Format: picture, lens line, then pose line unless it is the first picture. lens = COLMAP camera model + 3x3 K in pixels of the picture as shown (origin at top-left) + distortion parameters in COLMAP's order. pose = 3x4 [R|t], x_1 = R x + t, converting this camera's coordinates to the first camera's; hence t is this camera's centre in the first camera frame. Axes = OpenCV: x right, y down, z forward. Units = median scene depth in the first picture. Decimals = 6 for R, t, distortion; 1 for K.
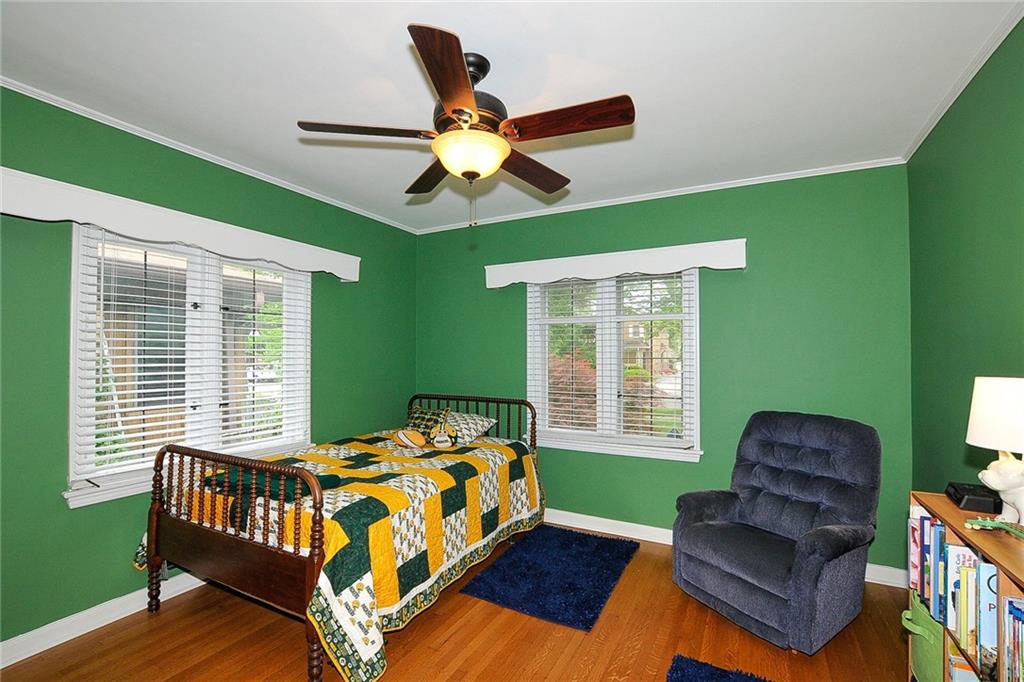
lens RADIAL K [[449.7, 0, 514.5], [0, 449.7, 349.7], [0, 0, 1]] dist [-0.030192, 0.000964]
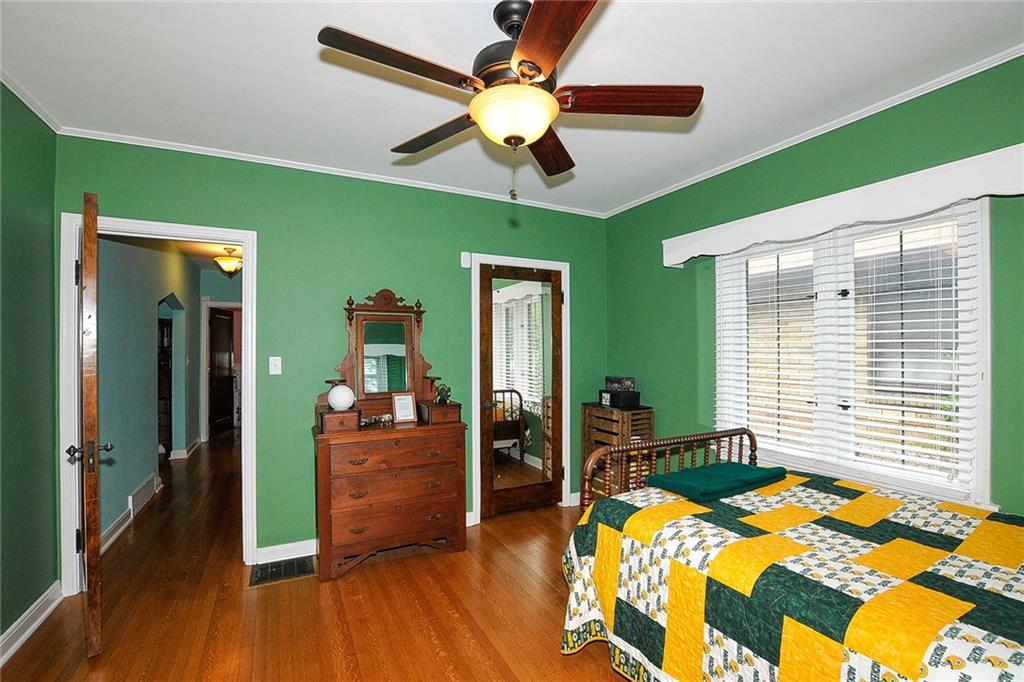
lens RADIAL K [[449.7, 0, 514.5], [0, 449.7, 349.7], [0, 0, 1]] dist [-0.030192, 0.000964]
pose [[-0.577584, -0.002683, -0.816327, 0.498794], [0.010460, 0.999888, -0.010687, 0.021618], [0.816264, -0.014711, -0.577492, 1.215597]]
